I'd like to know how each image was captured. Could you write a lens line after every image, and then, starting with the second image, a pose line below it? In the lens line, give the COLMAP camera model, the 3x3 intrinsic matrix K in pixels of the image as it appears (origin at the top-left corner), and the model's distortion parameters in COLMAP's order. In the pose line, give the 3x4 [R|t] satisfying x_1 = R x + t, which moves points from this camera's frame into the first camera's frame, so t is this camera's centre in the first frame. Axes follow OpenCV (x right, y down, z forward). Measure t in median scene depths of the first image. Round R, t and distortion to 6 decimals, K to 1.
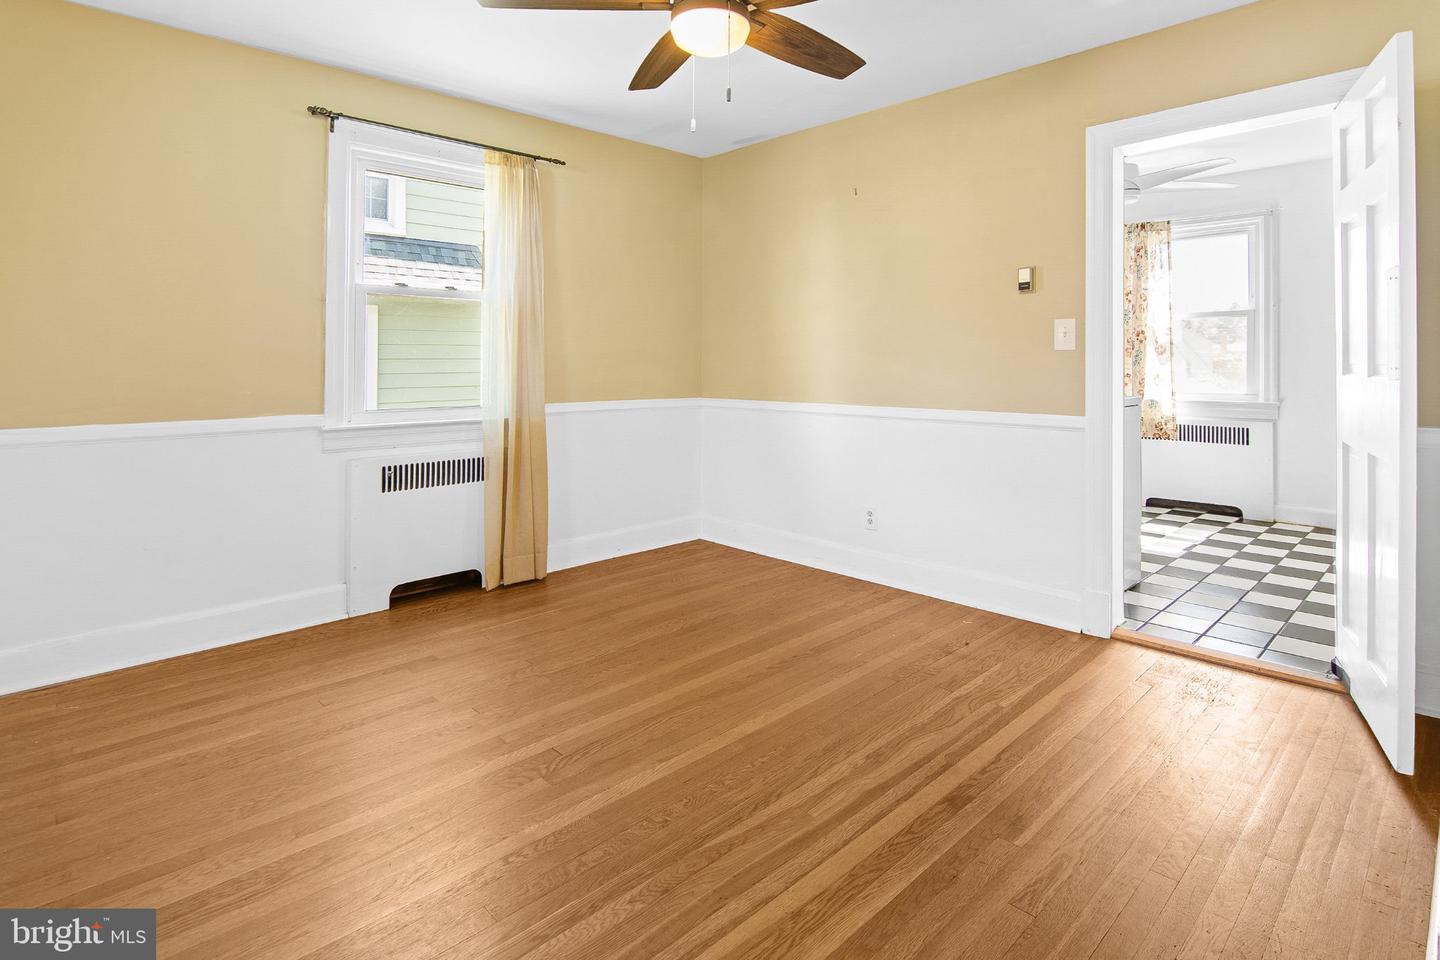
lens RADIAL K [[762.1, 0, 721.4], [0, 762.1, 343.6], [0, 0, 1]] dist [-0.005999, -0.000896]
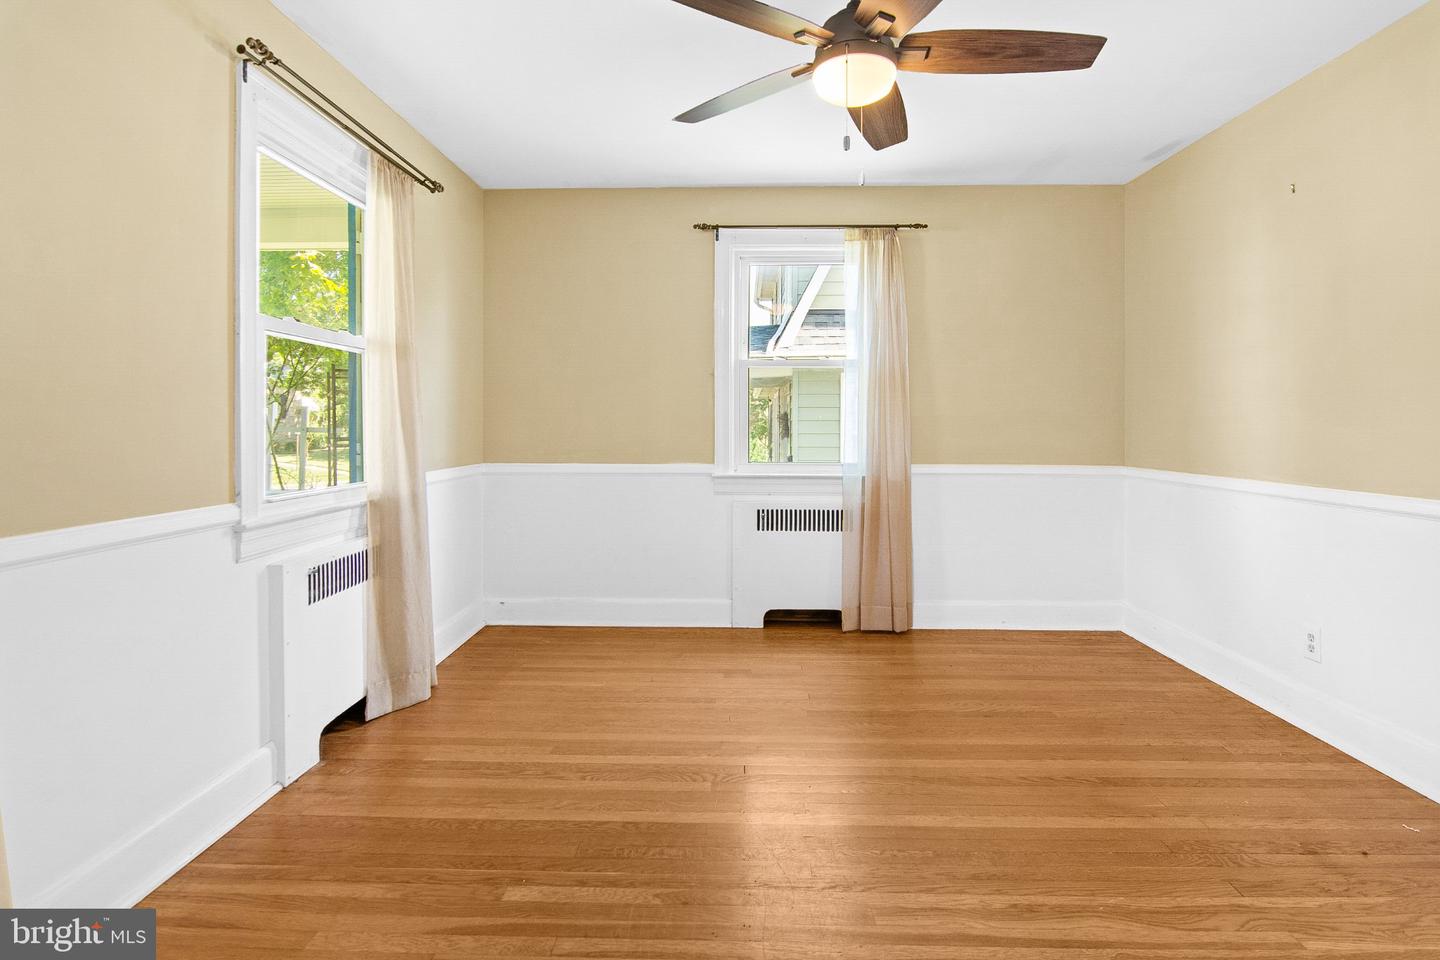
lens RADIAL K [[728.7, 0, 713.4], [0, 728.7, 416.8], [0, 0, 1]] dist [-0.008231, -0.002127]
pose [[0.692106, -0.002235, -0.721792, 0.354213], [0.013613, 0.999858, 0.009957, 0.002095], [0.721667, -0.016717, 0.692038, 0.154124]]
